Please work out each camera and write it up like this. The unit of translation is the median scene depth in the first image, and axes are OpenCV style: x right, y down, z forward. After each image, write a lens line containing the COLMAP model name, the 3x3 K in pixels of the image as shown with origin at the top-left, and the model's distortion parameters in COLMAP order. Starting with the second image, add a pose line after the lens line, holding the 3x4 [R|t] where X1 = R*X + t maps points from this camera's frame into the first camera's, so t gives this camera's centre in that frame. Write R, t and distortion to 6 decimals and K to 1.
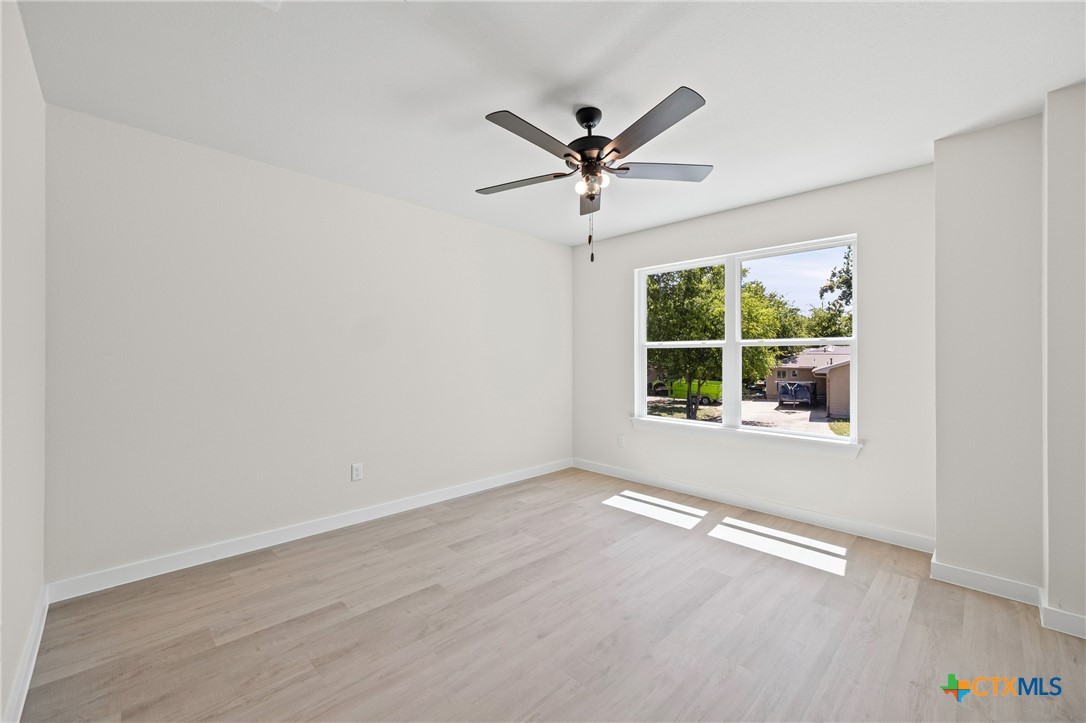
lens RADIAL K [[437.2, 0, 546.4], [0, 437.2, 359.3], [0, 0, 1]] dist [-0.002519, -0.000211]
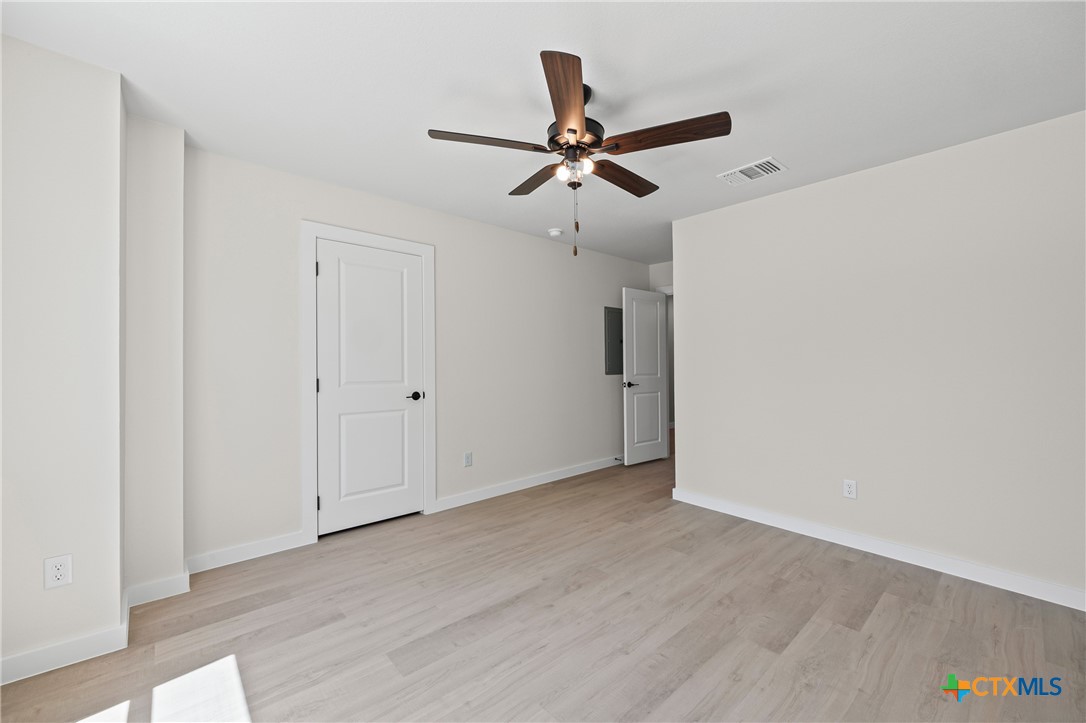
lens RADIAL K [[437.2, 0, 541.9], [0, 437.2, 358.9], [0, 0, 1]] dist [-0.002519, -0.000211]
pose [[-0.998132, -0.009082, 0.060418, 0.137099], [-0.009224, 0.999955, -0.002076, -0.005041], [-0.060397, -0.002630, -0.998171, 1.944465]]
